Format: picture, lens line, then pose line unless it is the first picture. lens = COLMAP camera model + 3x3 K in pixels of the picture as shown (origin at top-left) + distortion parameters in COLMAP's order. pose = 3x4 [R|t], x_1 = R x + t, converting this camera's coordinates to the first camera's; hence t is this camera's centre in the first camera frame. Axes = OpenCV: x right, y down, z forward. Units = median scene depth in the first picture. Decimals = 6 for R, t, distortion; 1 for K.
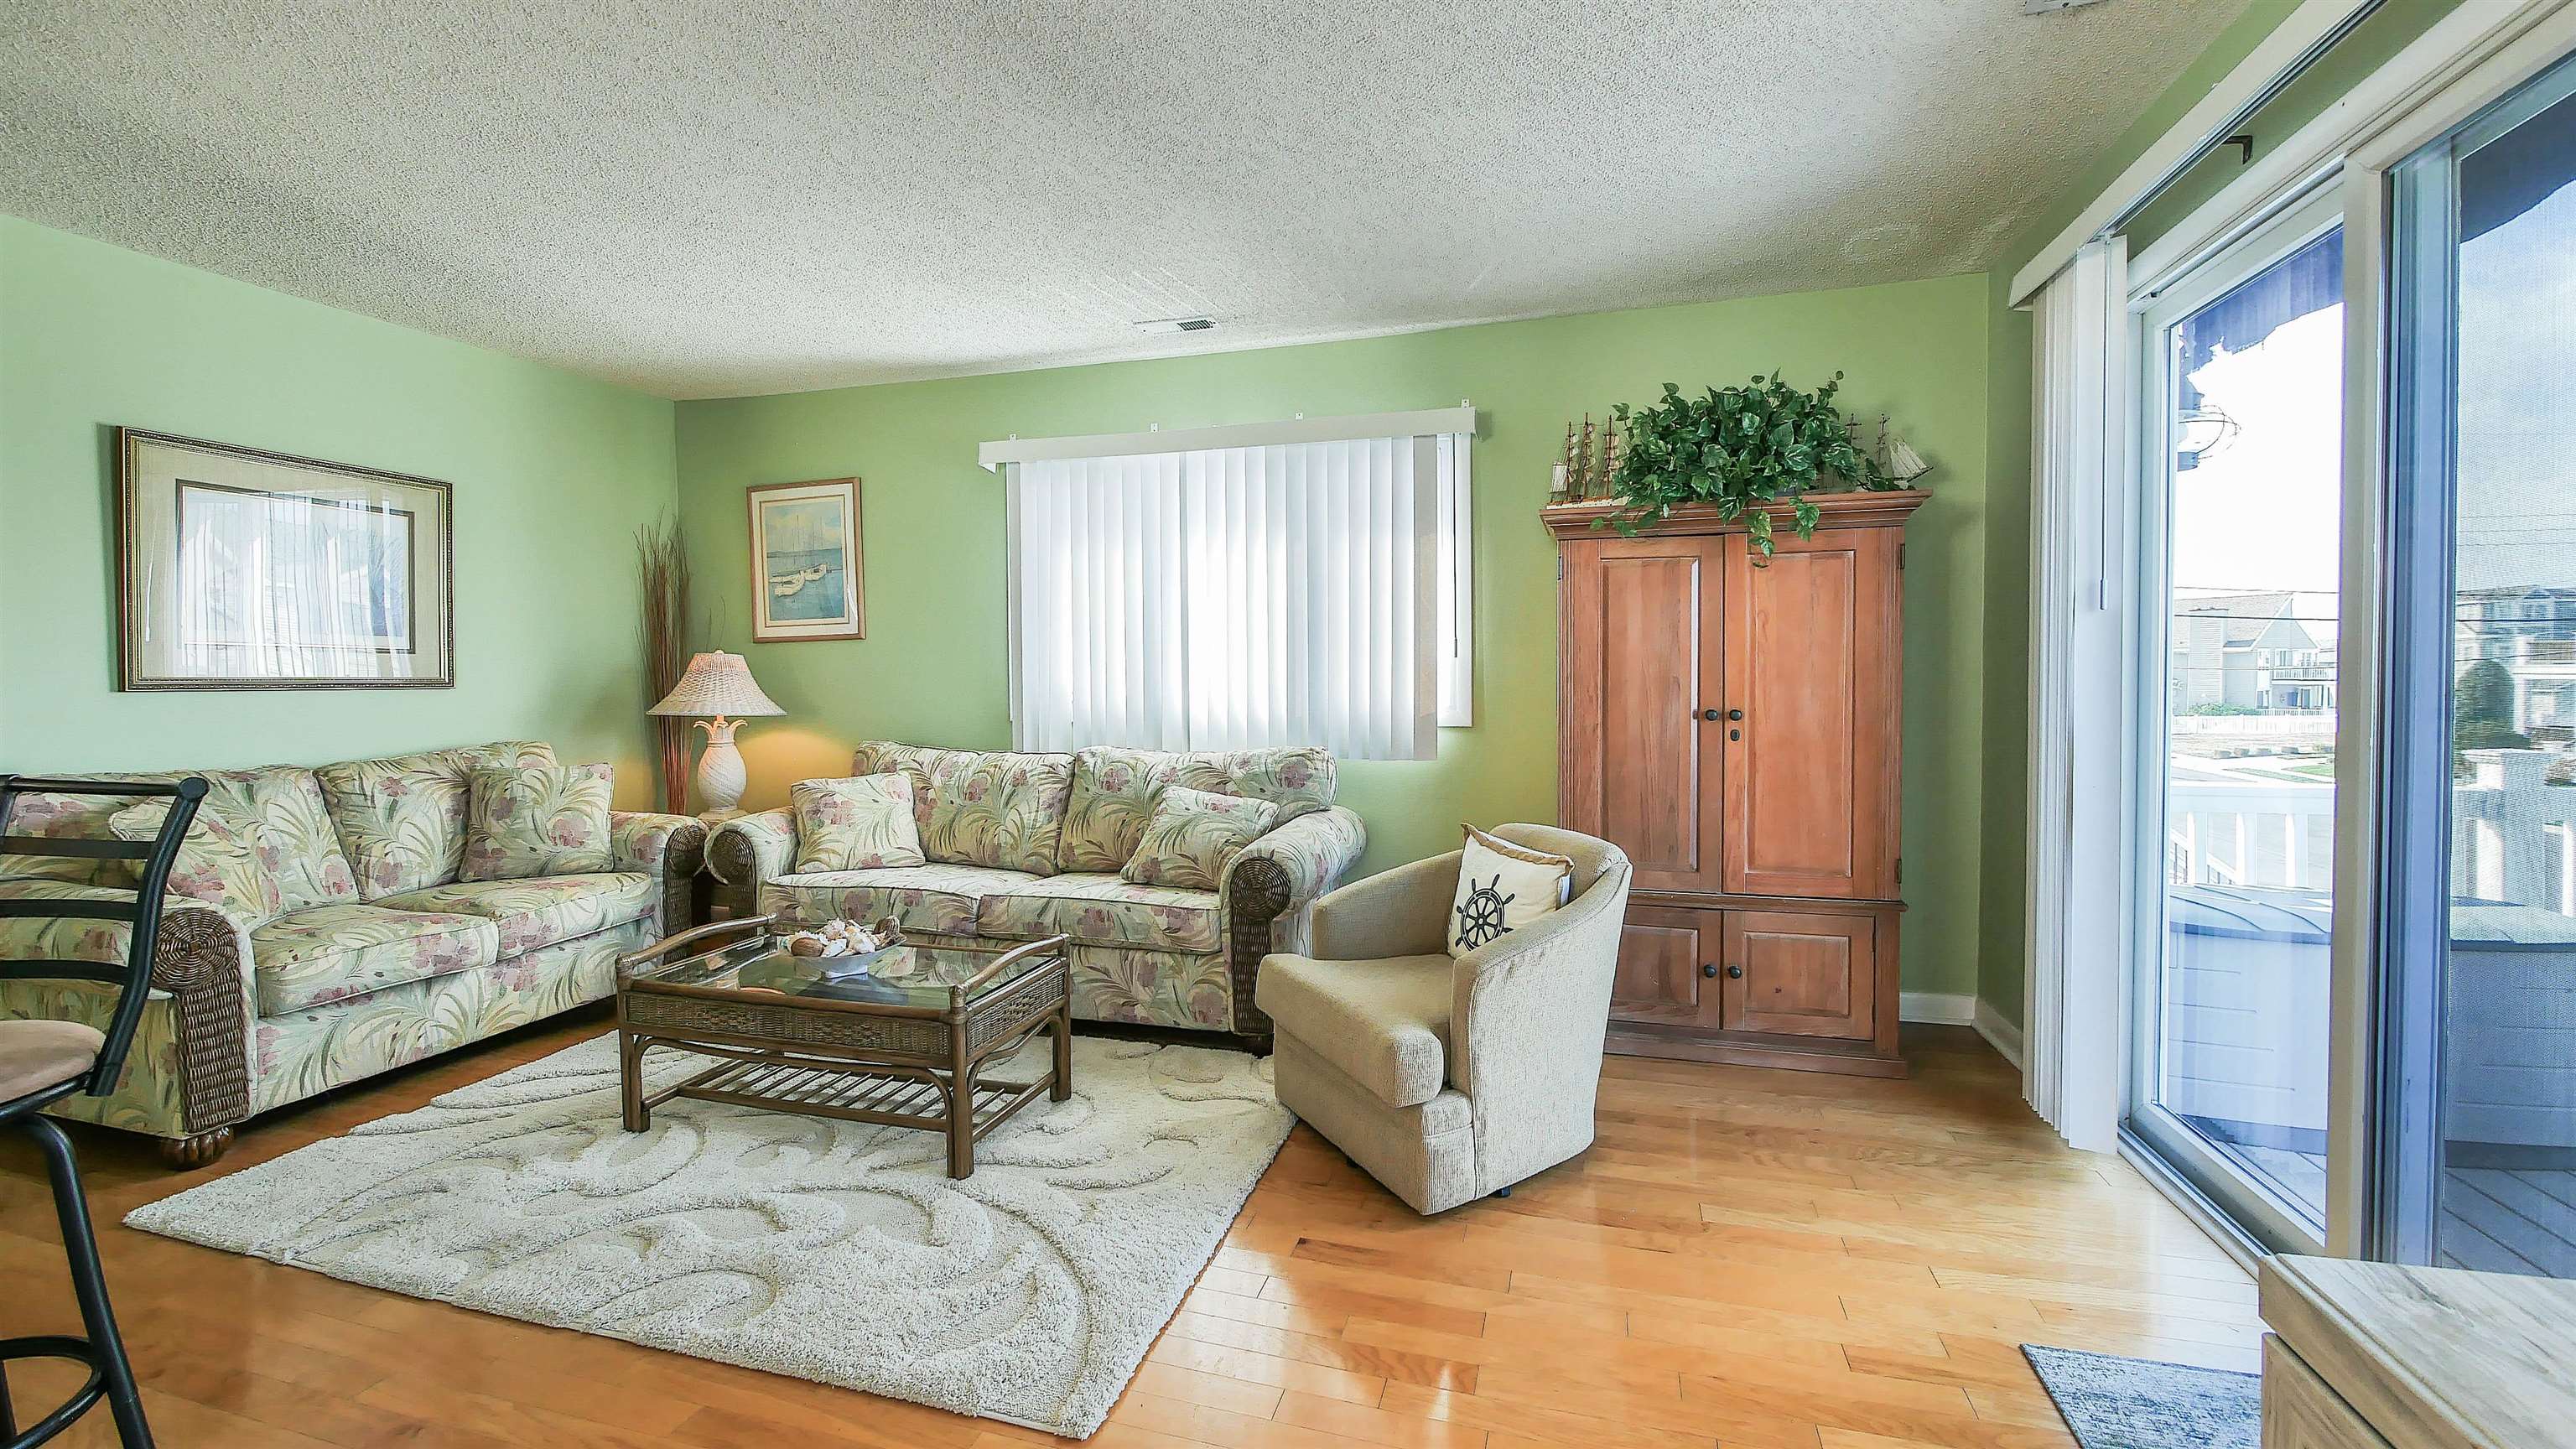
lens RADIAL K [[1062.7, 0, 1282.2], [0, 1062.7, 701.3], [0, 0, 1]] dist [-0.009039, 0.001533]
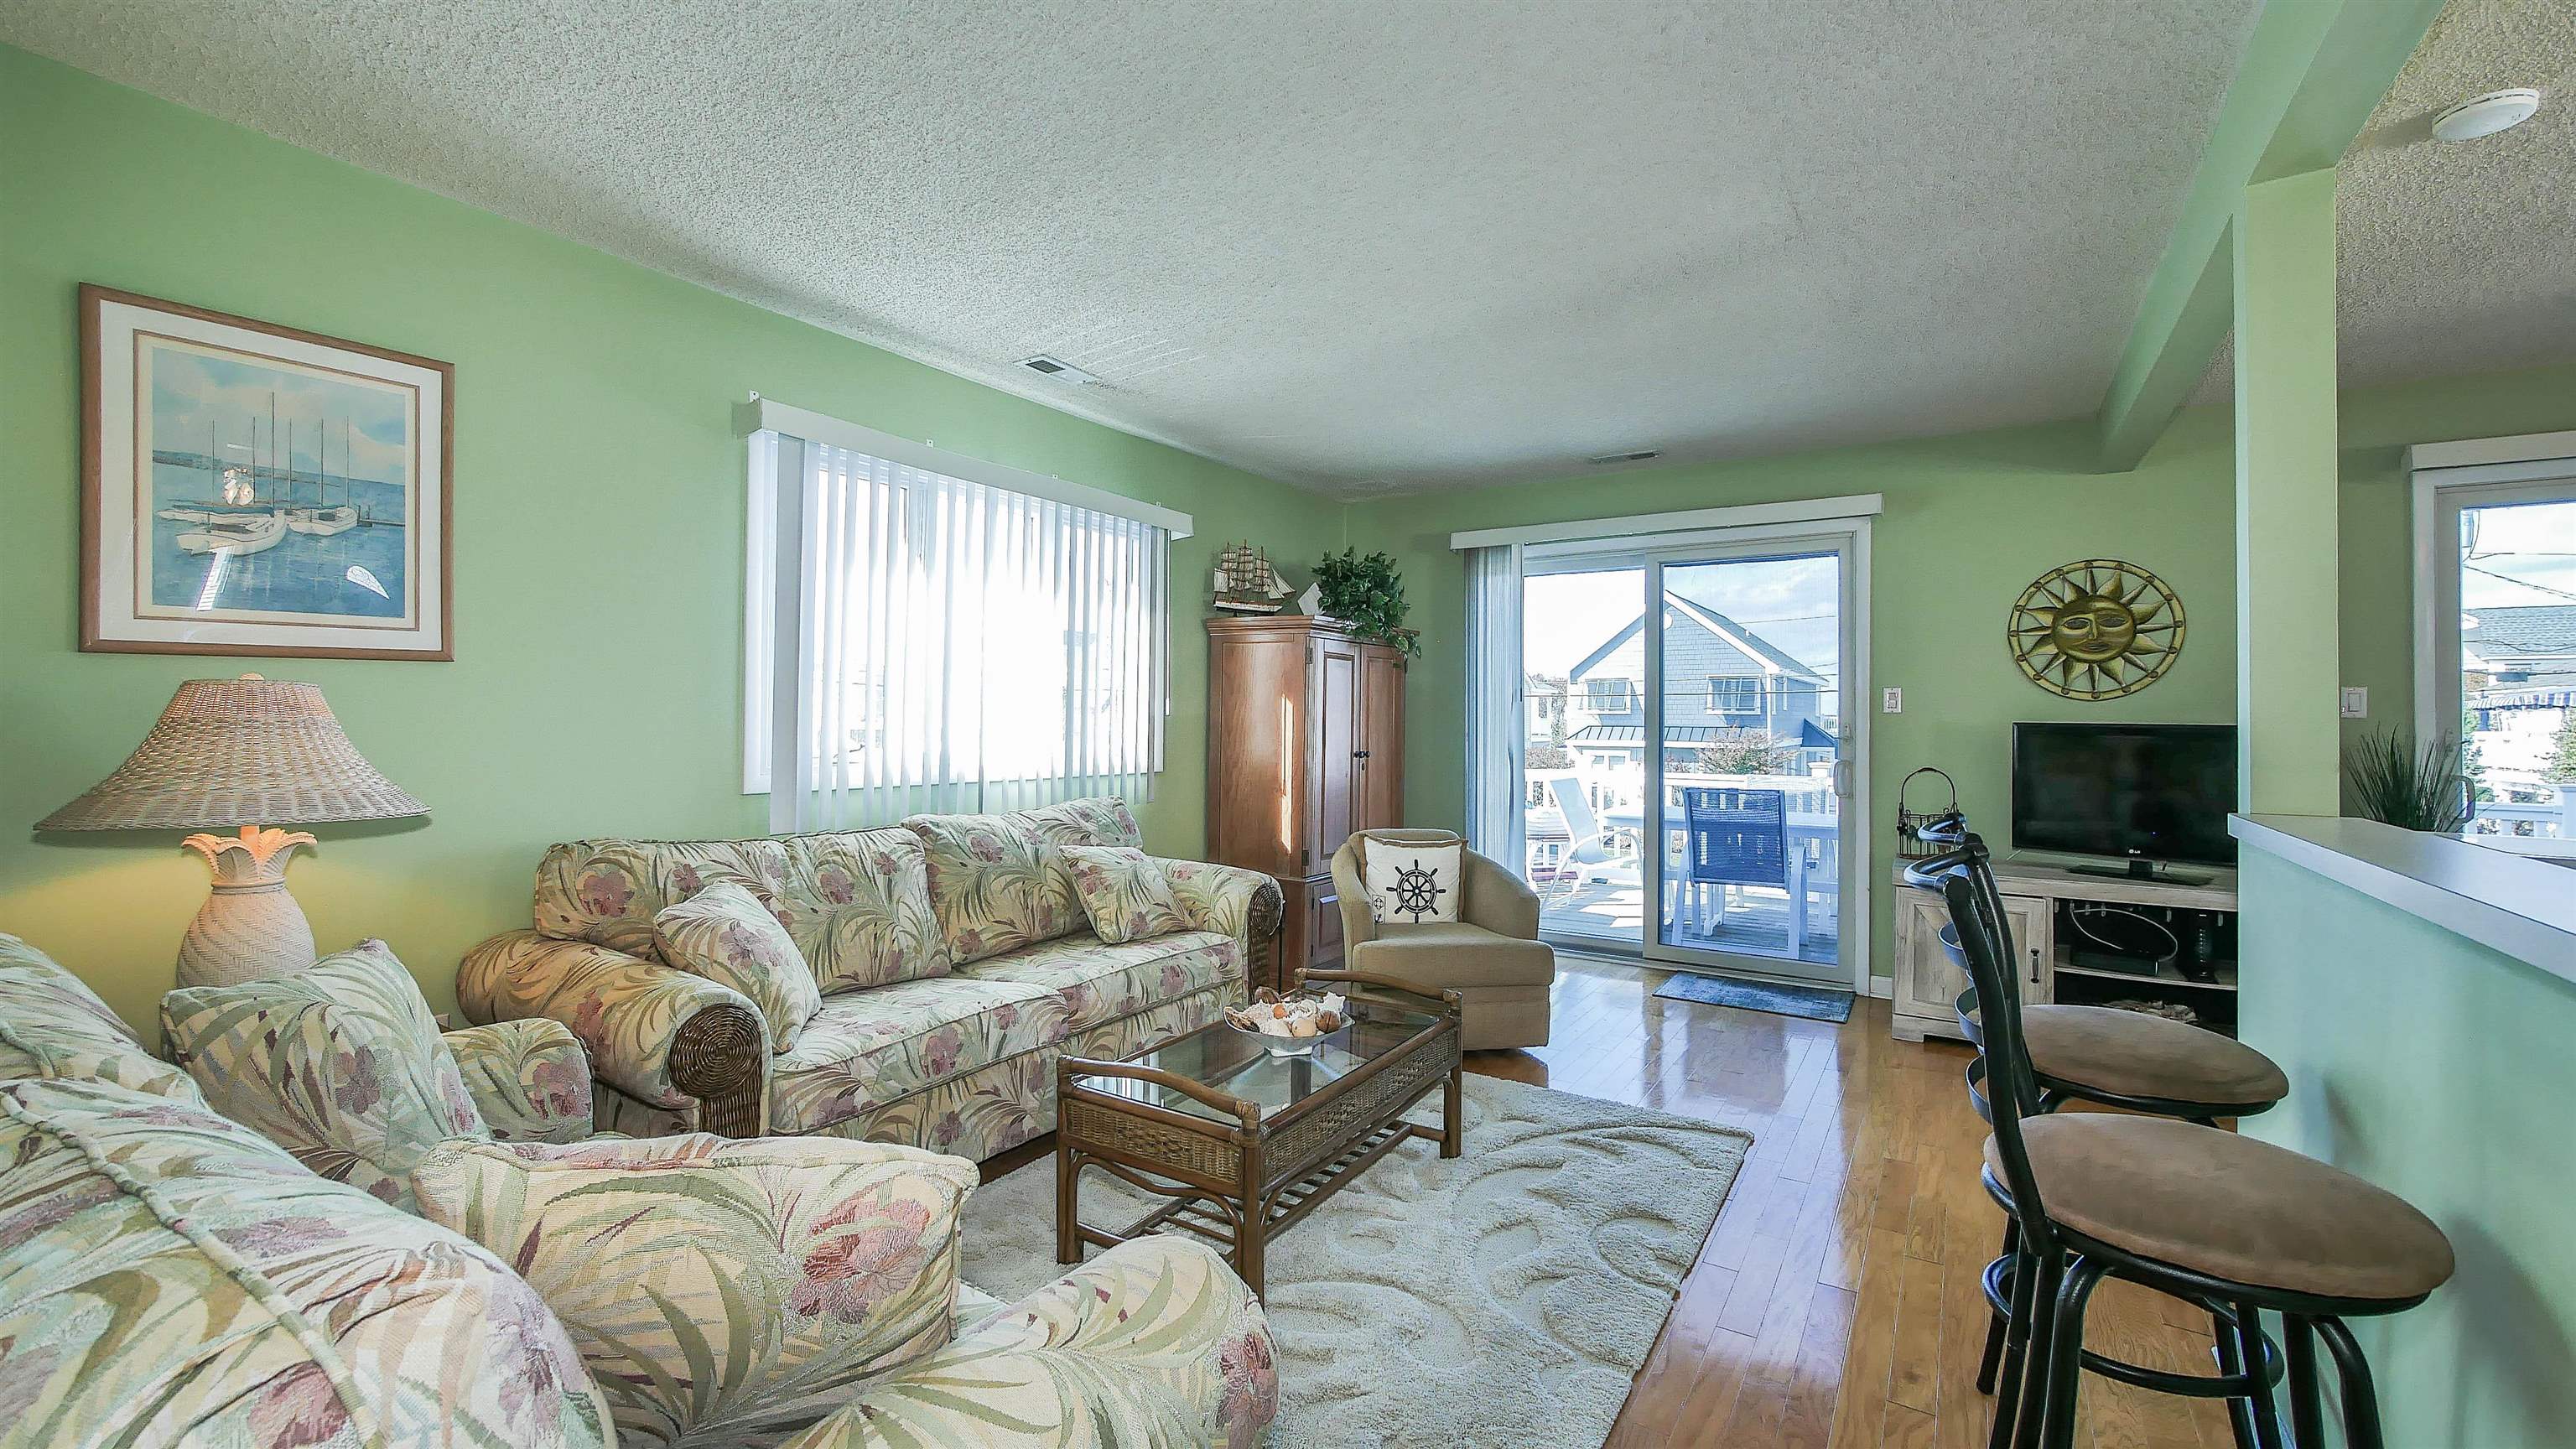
lens RADIAL K [[1062.7, 0, 1283.0], [0, 1062.7, 705.5], [0, 0, 1]] dist [-0.009039, 0.001533]
pose [[0.280210, 0.020392, 0.959722, -1.133477], [0.019402, 0.999450, -0.026901, -0.019722], [-0.959743, 0.026159, 0.279660, 0.631835]]
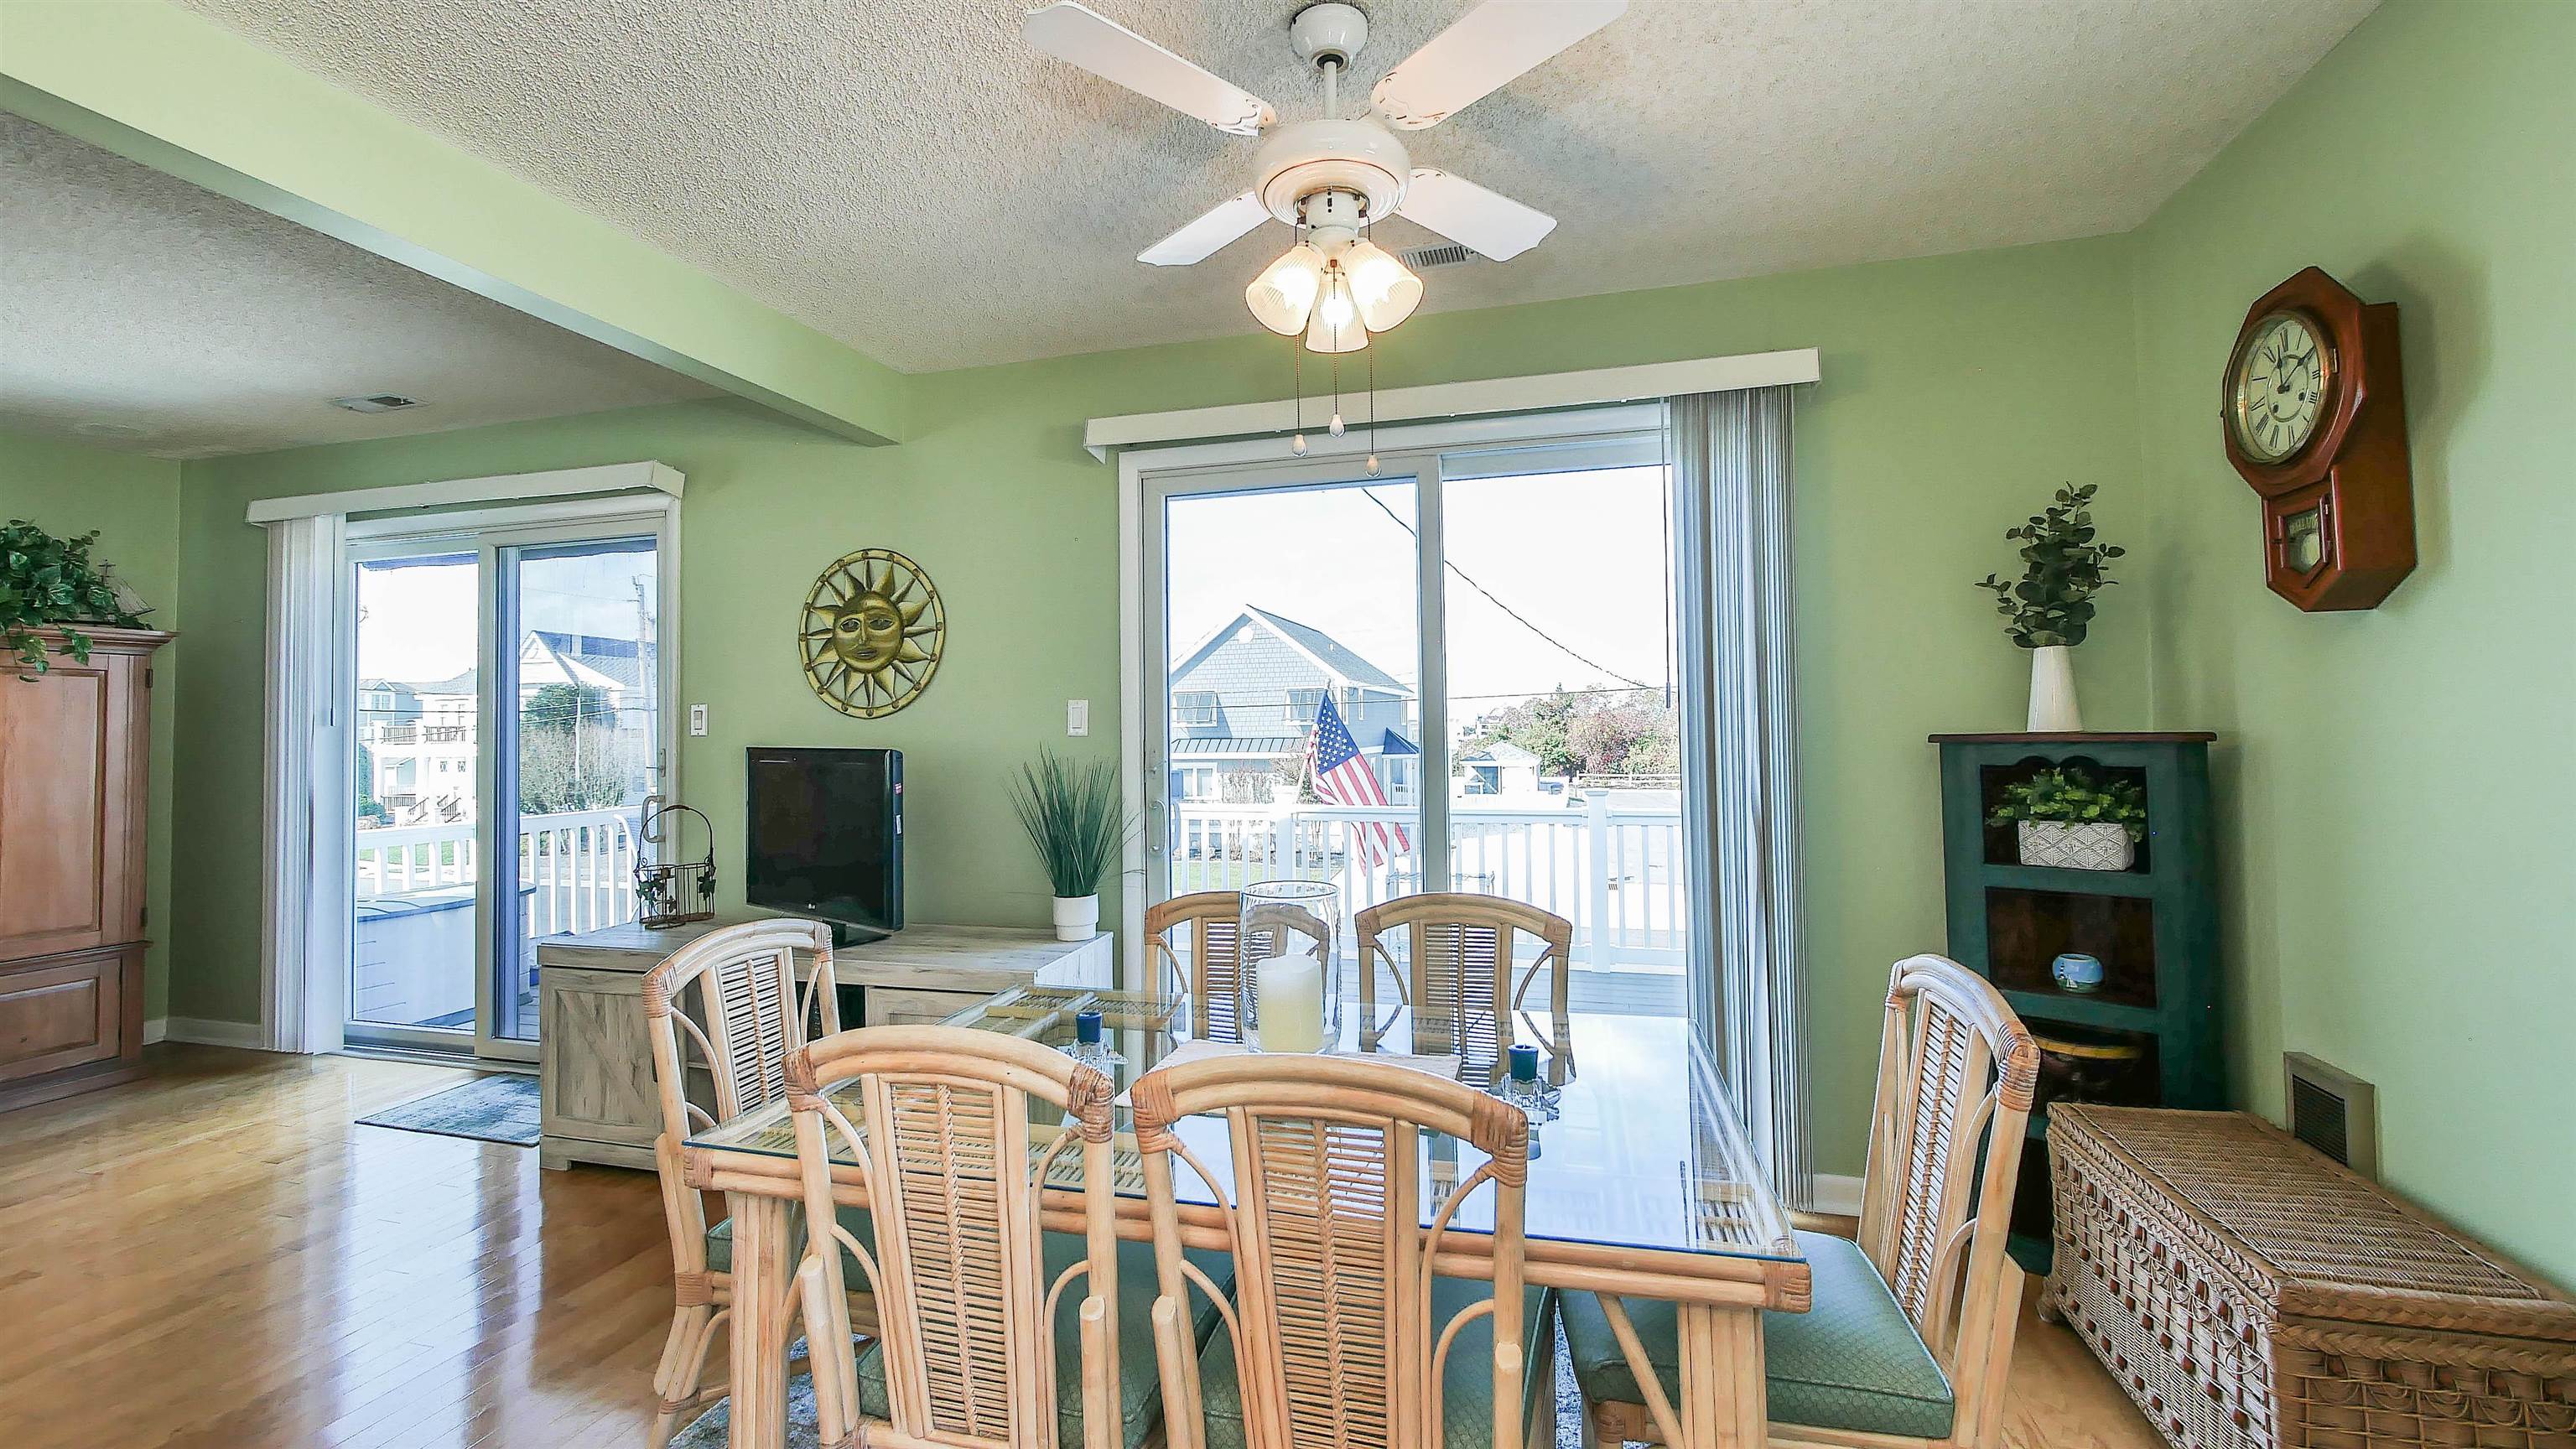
lens RADIAL K [[1062.7, 0, 1288.8], [0, 1062.7, 702.8], [0, 0, 1]] dist [-0.009039, 0.001533]
pose [[-0.015262, 0.033681, 0.999316, -0.694958], [0.040516, 0.998632, -0.033040, -0.003833], [-0.999062, 0.039984, -0.016606, -0.372162]]
